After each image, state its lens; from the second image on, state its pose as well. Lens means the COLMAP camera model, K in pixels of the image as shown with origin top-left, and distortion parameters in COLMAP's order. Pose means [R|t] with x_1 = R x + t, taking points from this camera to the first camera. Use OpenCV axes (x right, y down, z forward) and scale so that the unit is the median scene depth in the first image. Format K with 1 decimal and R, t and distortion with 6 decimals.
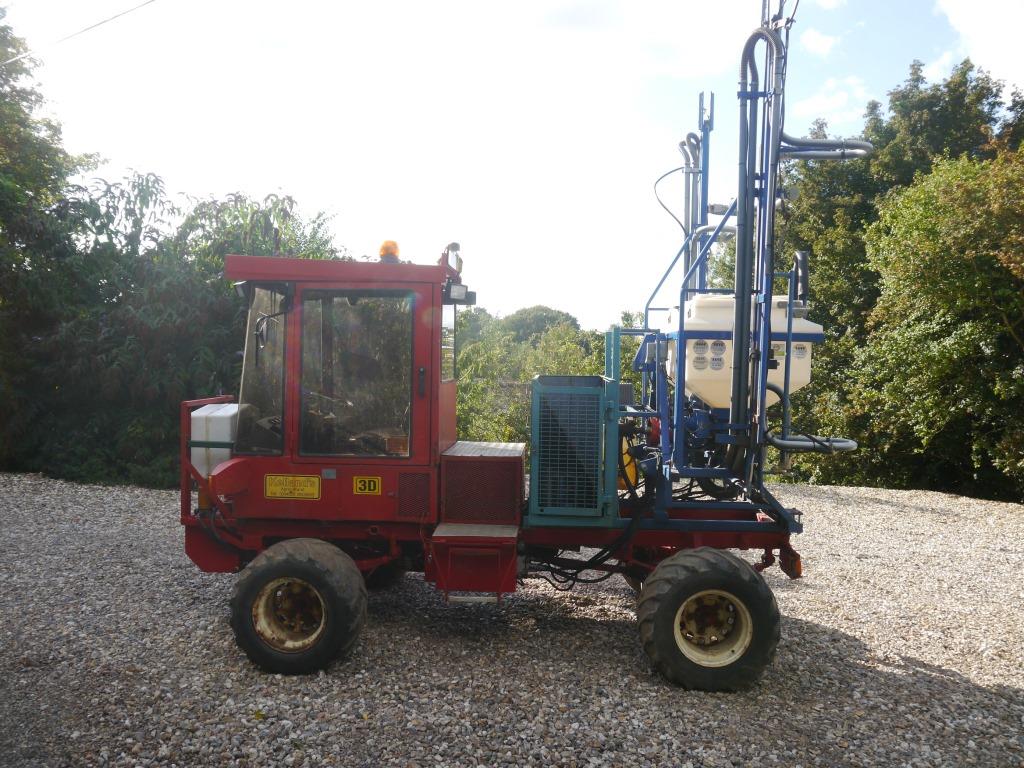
lens RADIAL K [[829.2, 0, 513.7], [0, 829.2, 383.5], [0, 0, 1]] dist [-0.028982, 0.000078]
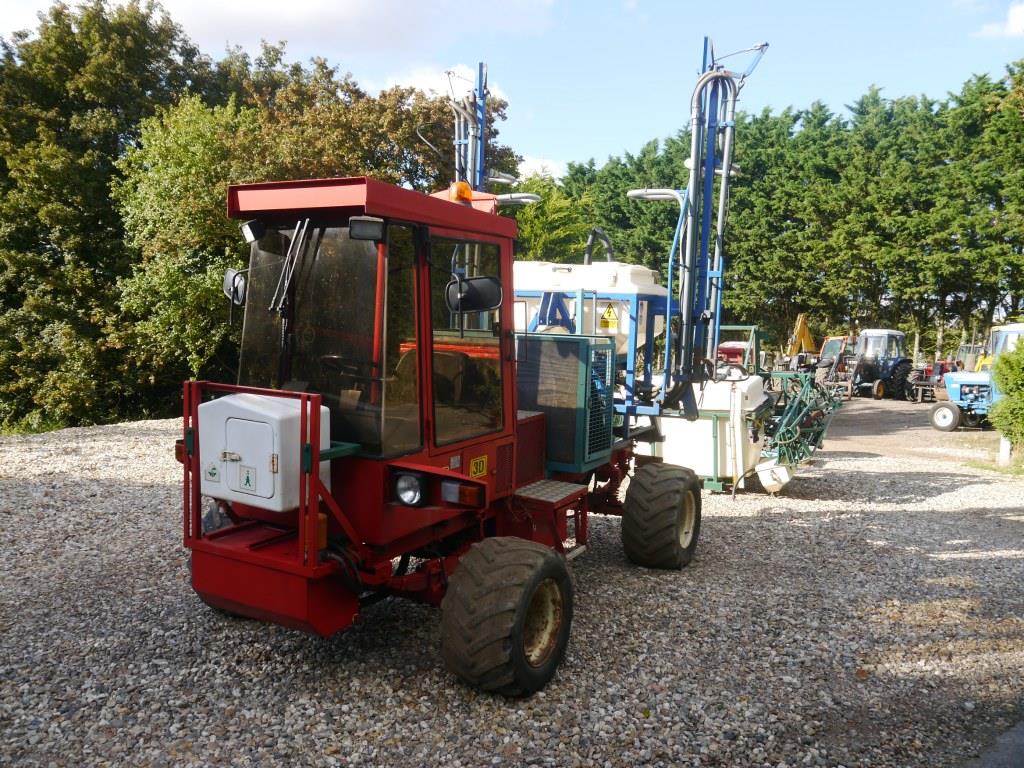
lens RADIAL K [[829.2, 0, 513.3], [0, 829.2, 385.7], [0, 0, 1]] dist [-0.028982, 0.000078]
pose [[0.455120, -0.097268, 0.885102, -0.927470], [0.010794, 0.994545, 0.103744, -0.053374], [-0.890365, -0.037662, 0.453687, 0.572973]]
